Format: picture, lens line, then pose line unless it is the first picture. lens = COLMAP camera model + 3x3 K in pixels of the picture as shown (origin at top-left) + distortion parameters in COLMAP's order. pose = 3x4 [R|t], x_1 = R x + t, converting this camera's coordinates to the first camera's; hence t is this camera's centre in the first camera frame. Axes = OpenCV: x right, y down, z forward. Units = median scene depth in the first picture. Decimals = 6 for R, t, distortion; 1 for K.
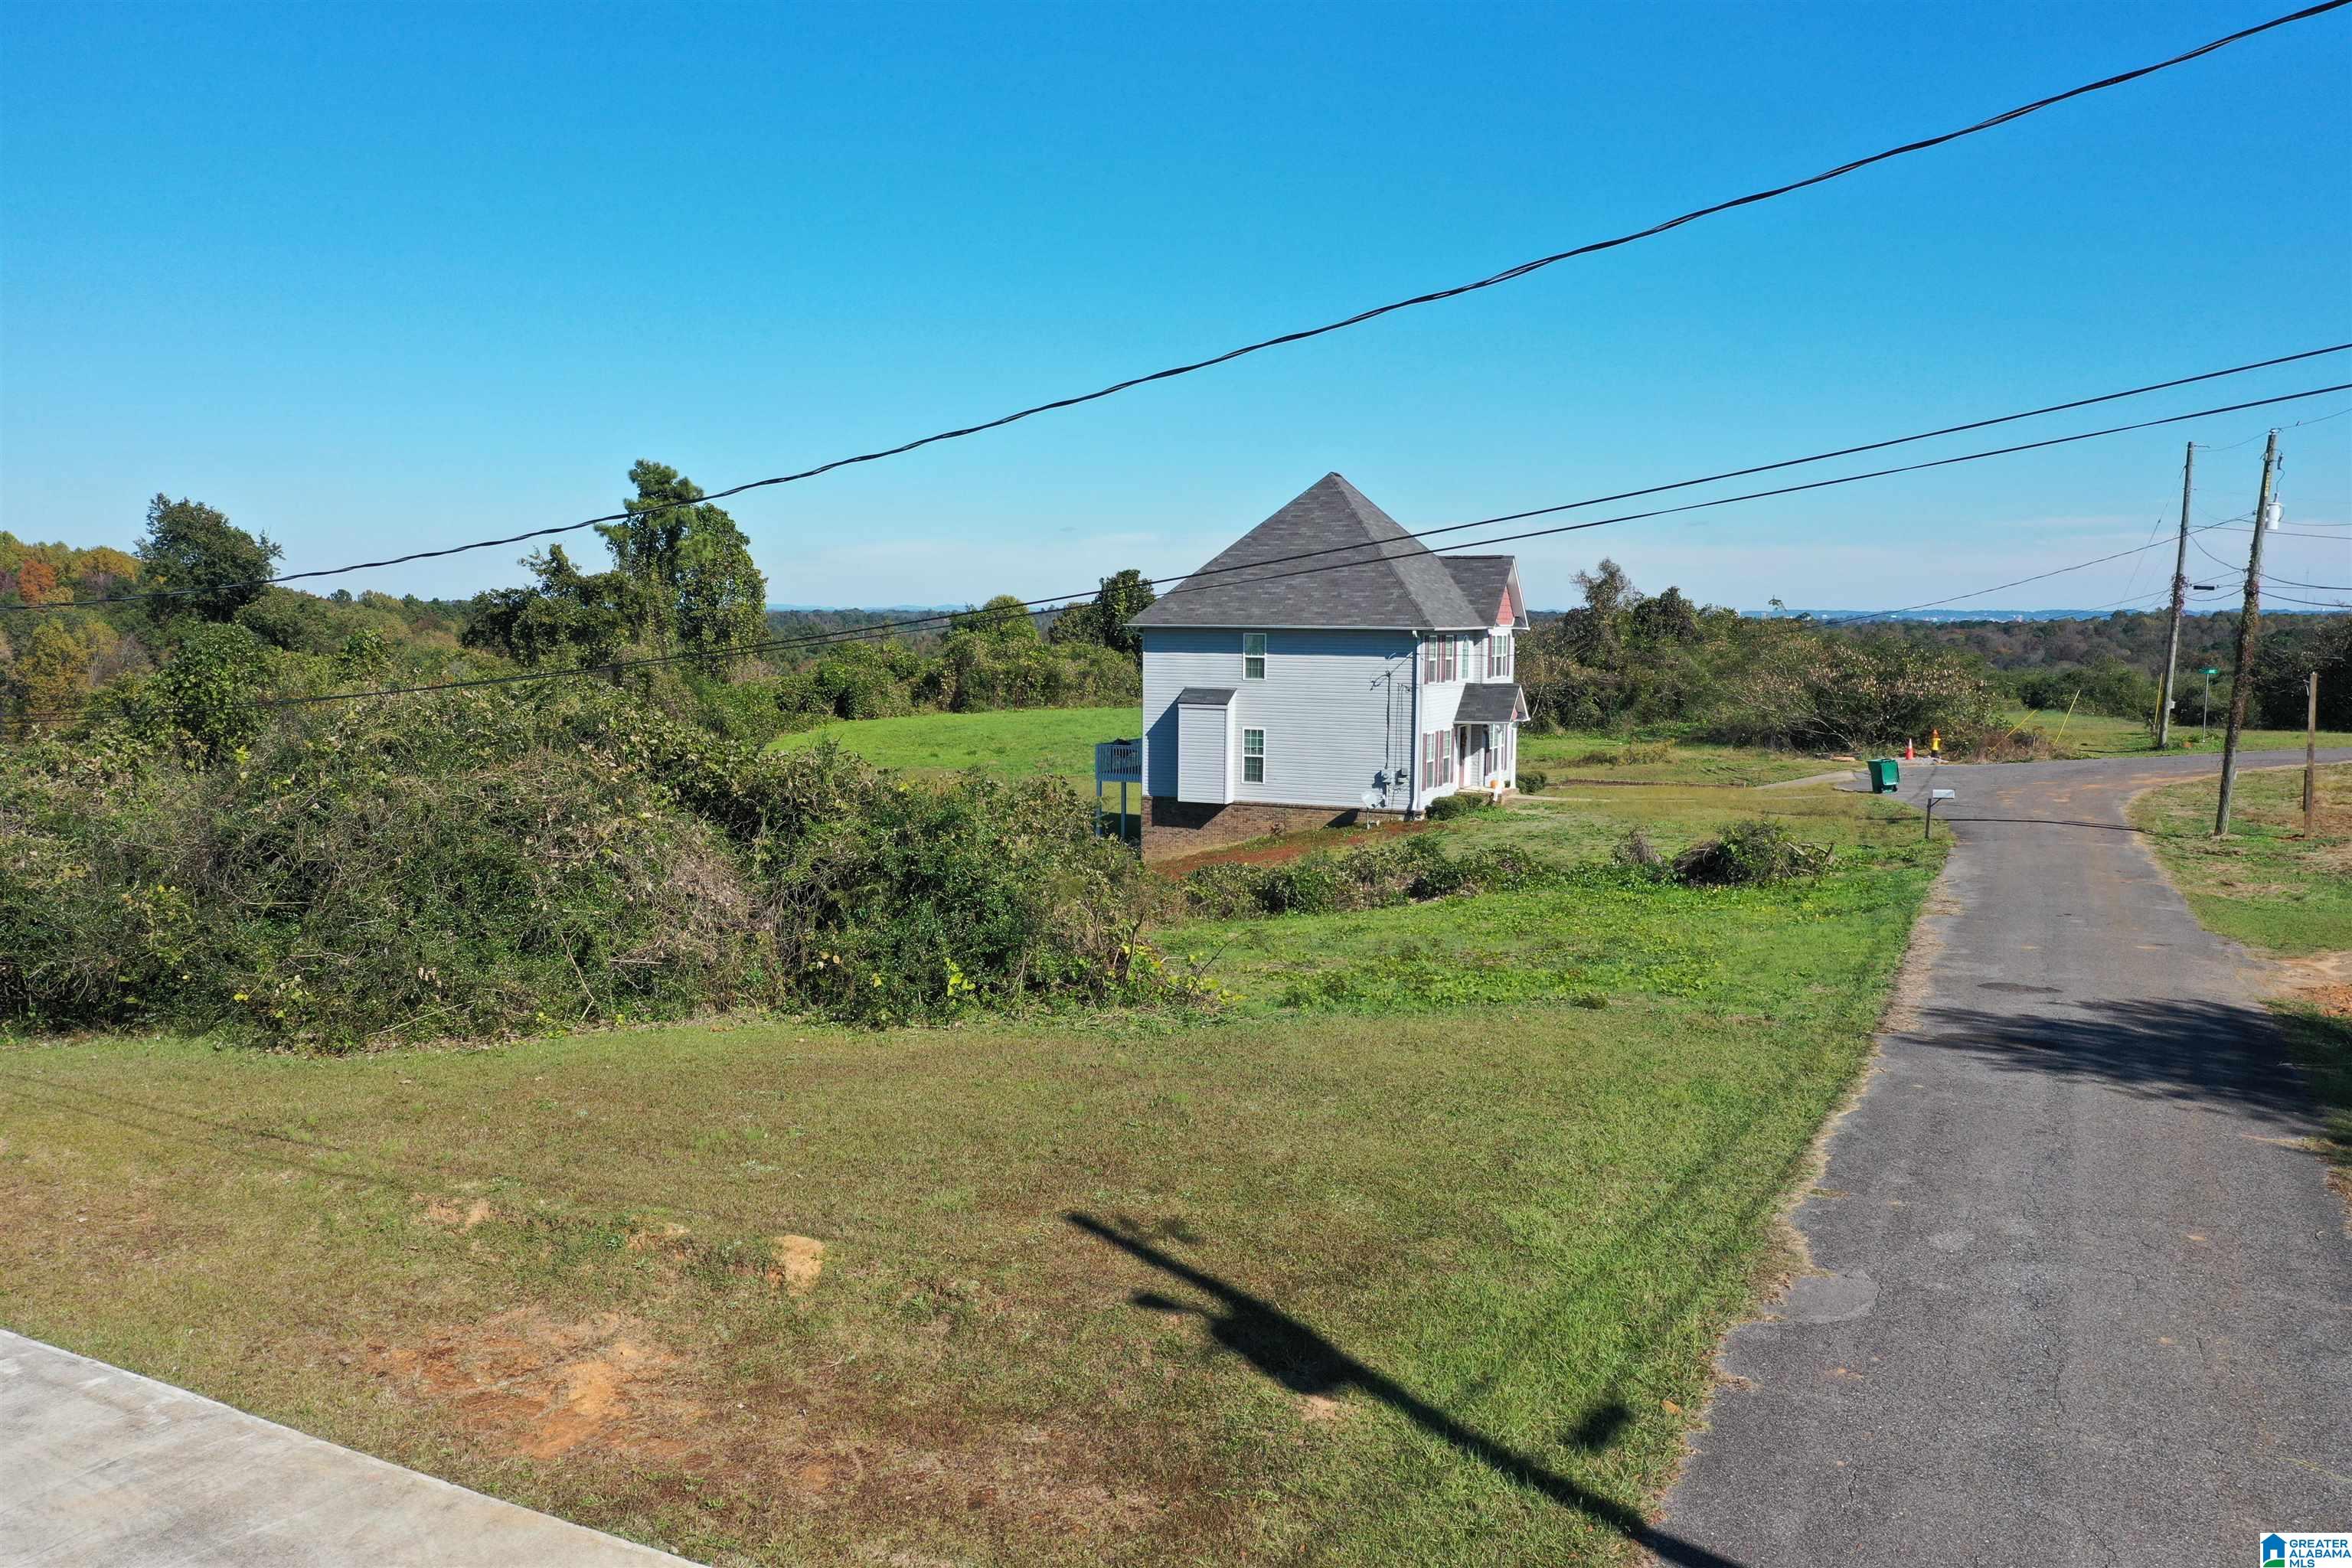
lens RADIAL K [[1837.5, 0, 1169.1], [0, 1837.5, 782.3], [0, 0, 1]] dist [-0.006650, 0.000446]
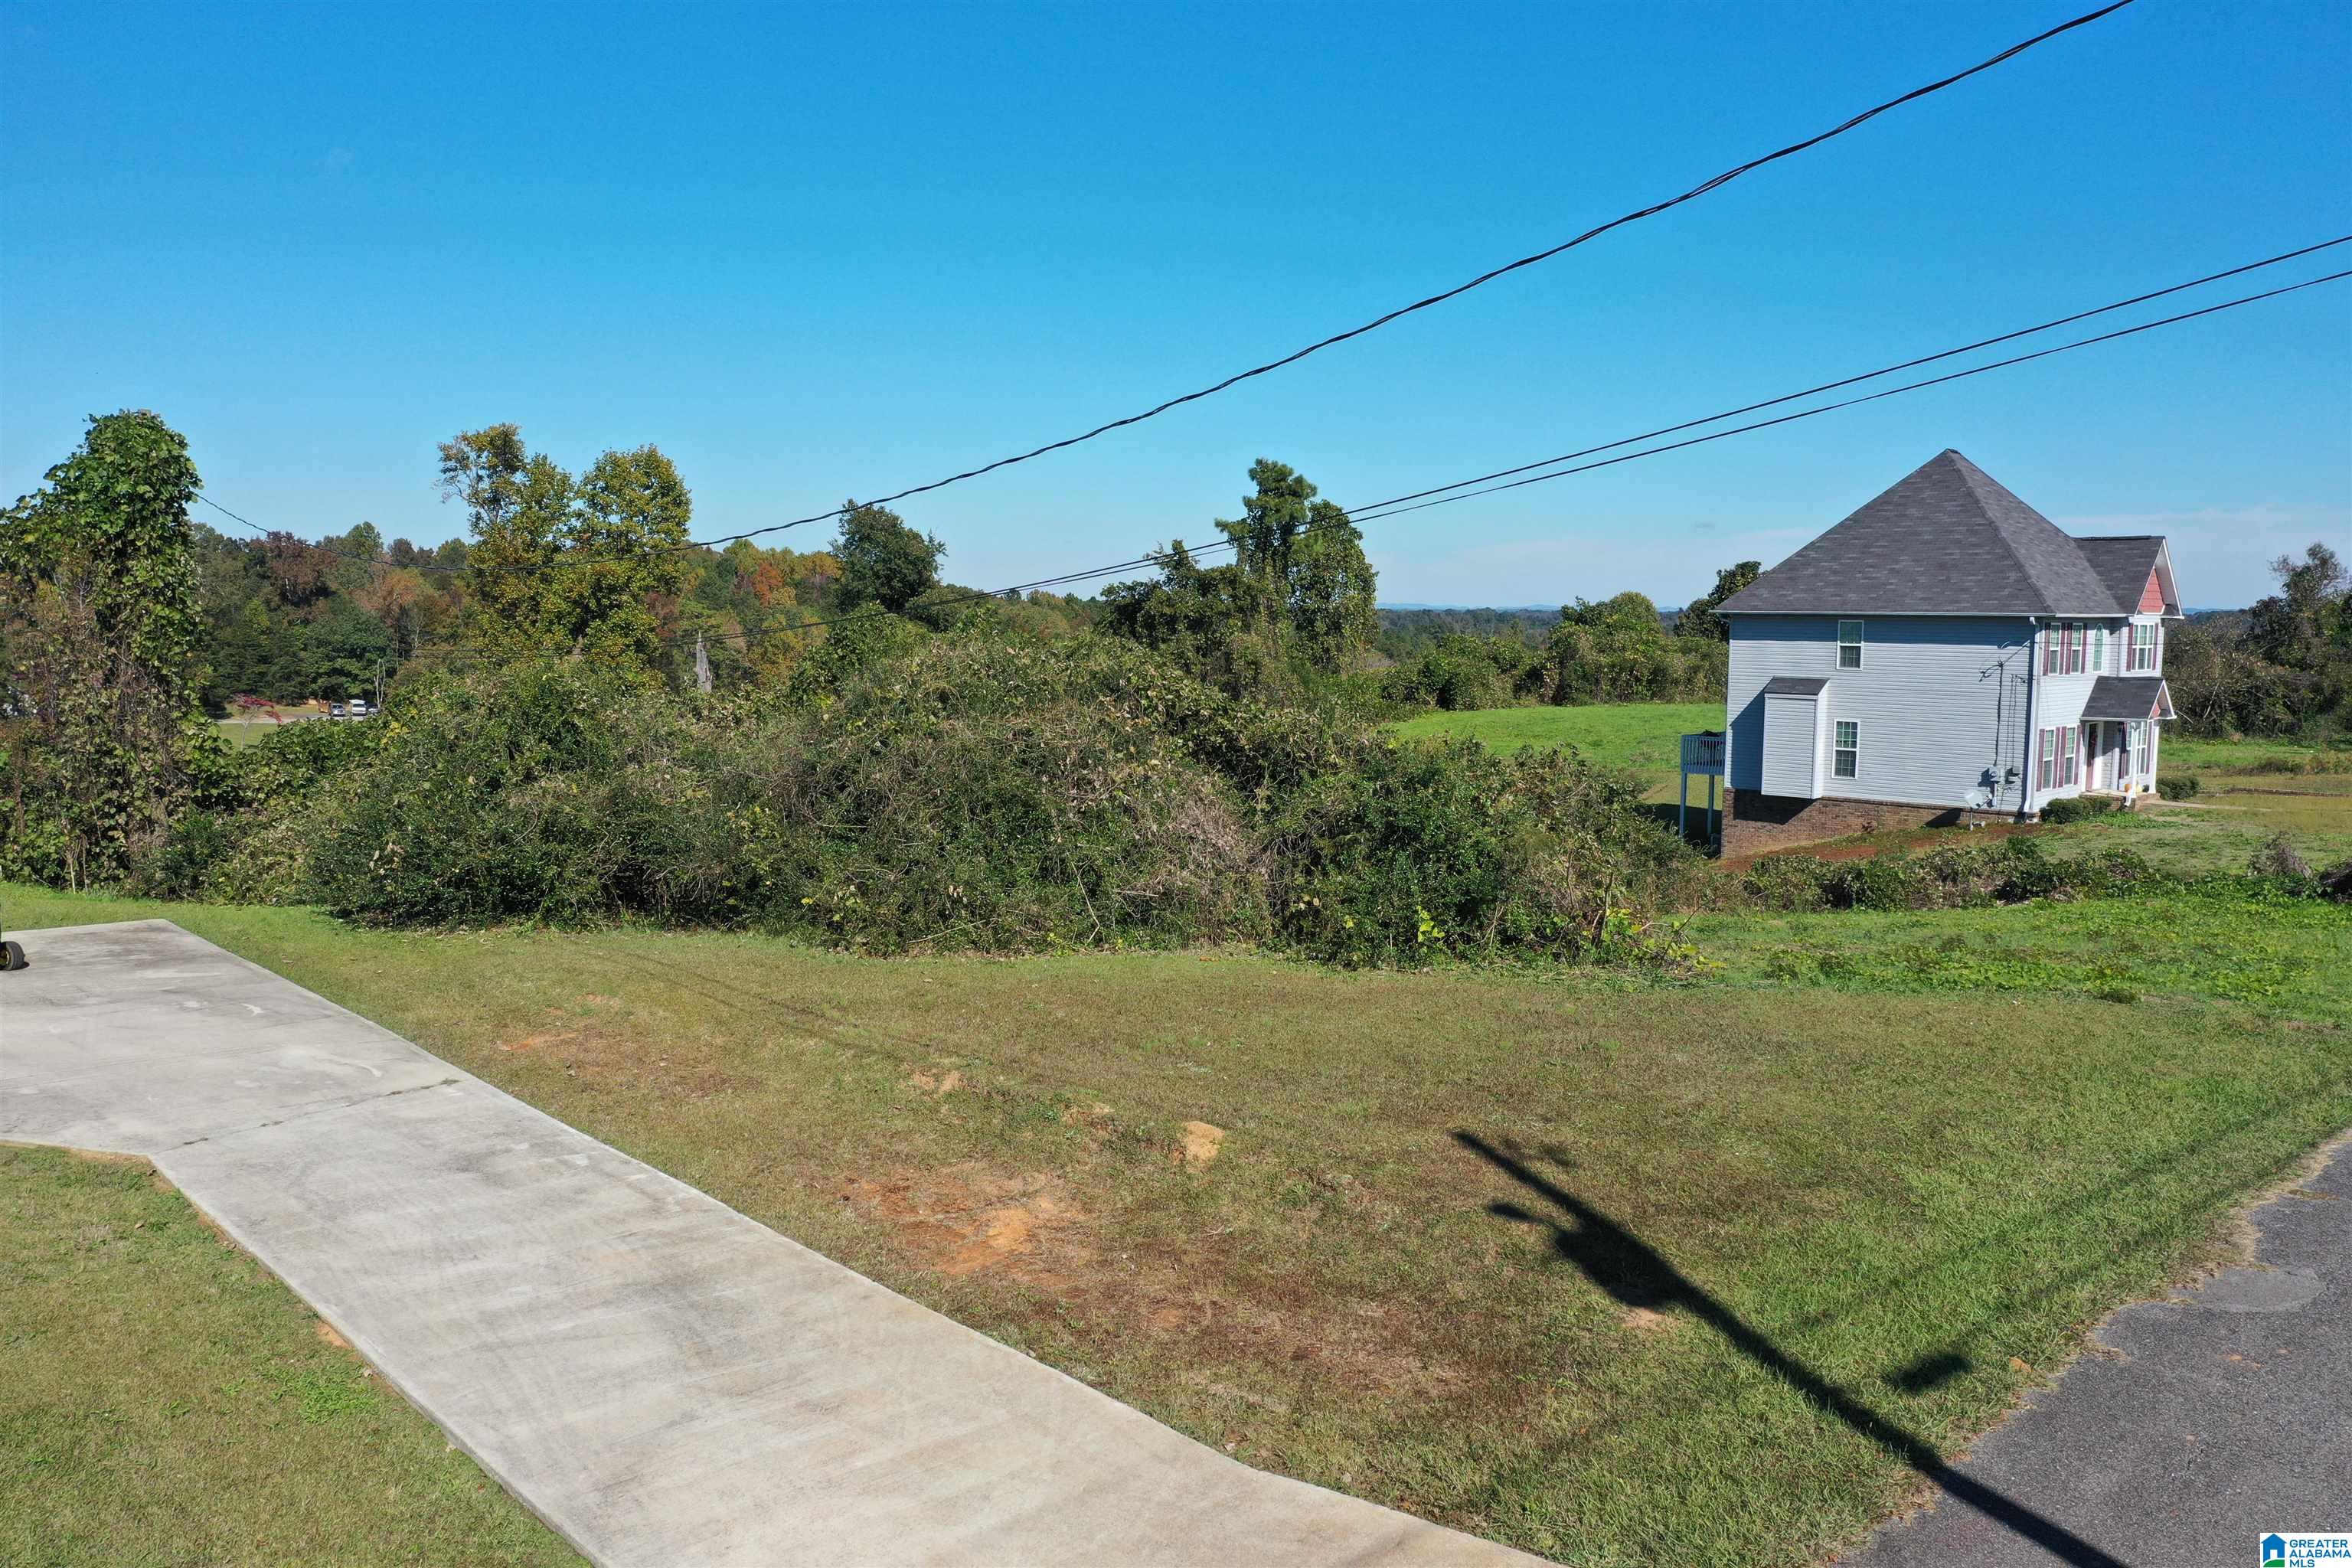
lens RADIAL K [[1837.5, 0, 1177.4], [0, 1837.5, 788.3], [0, 0, 1]] dist [-0.006650, 0.000446]
pose [[0.944241, 0.032358, -0.327662, 0.090228], [-0.031209, 0.999474, 0.008767, 0.023981], [0.327774, 0.001948, 0.944754, -0.031366]]
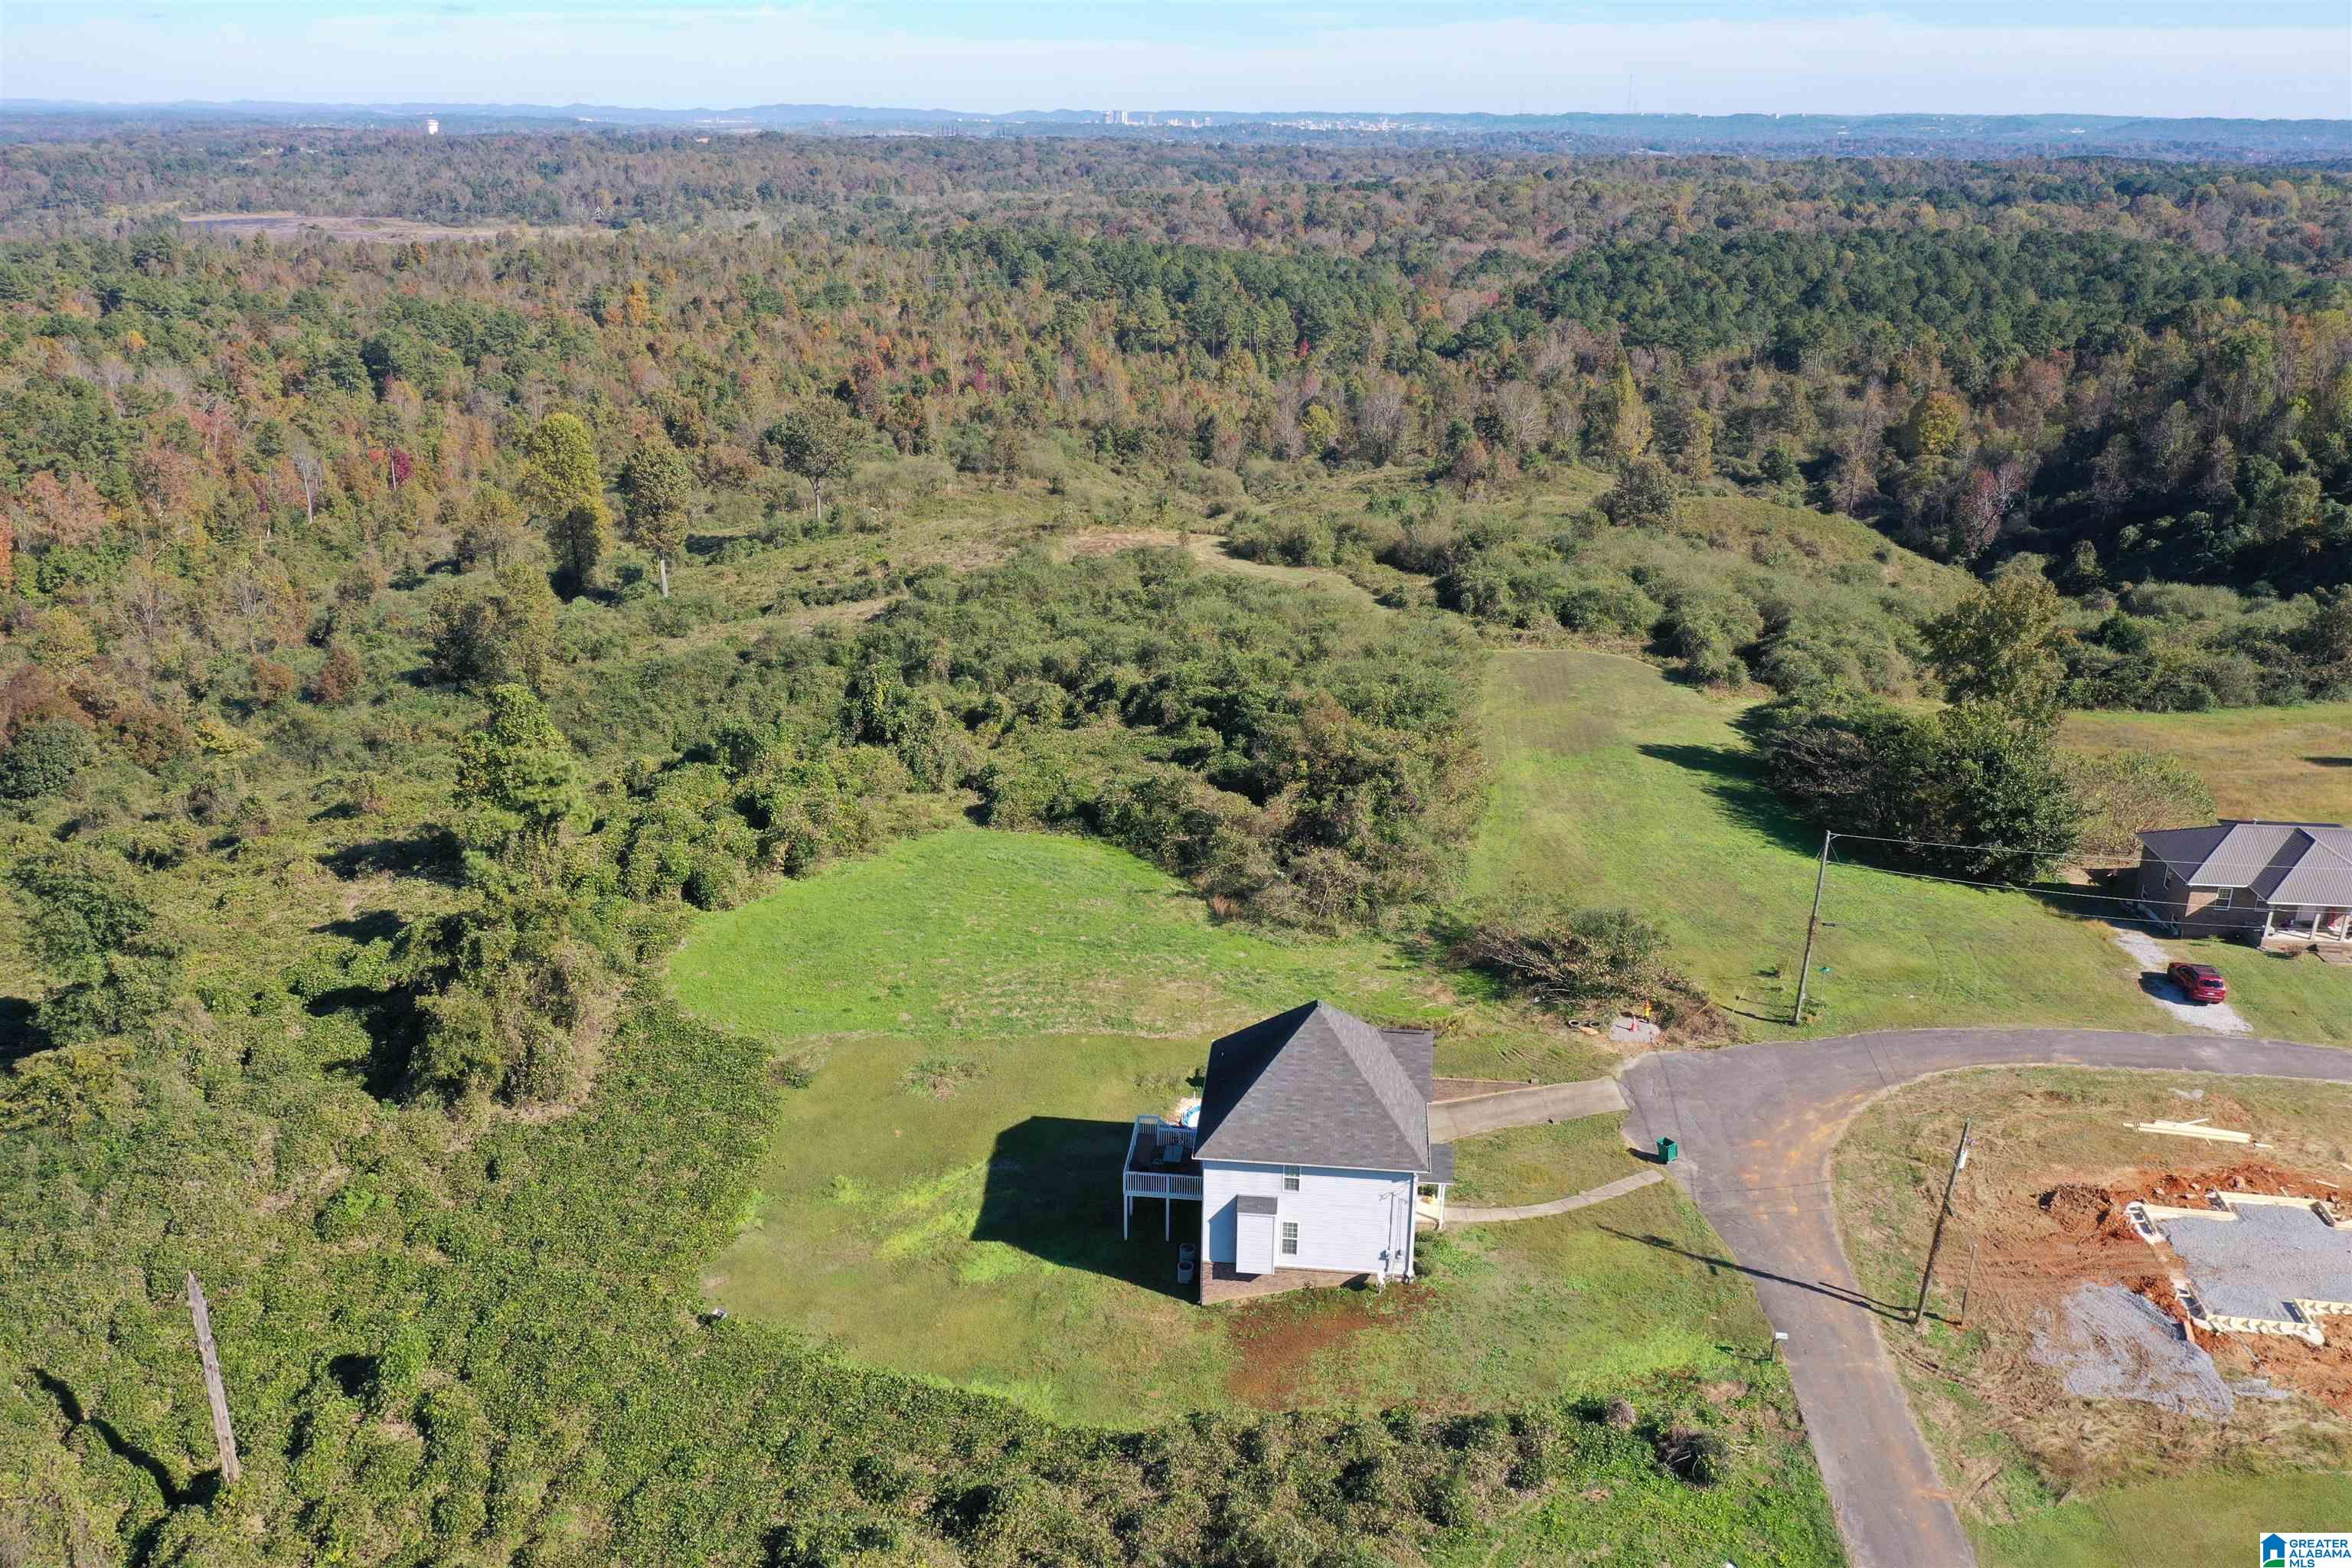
lens RADIAL K [[1837.5, 0, 1170.1], [0, 1837.5, 804.0], [0, 0, 1]] dist [-0.006650, 0.000446]
pose [[0.948658, -0.109004, 0.296927, -1.212630], [0.025082, 0.961711, 0.272915, -2.068410], [-0.315307, -0.251455, 0.915069, -0.489776]]
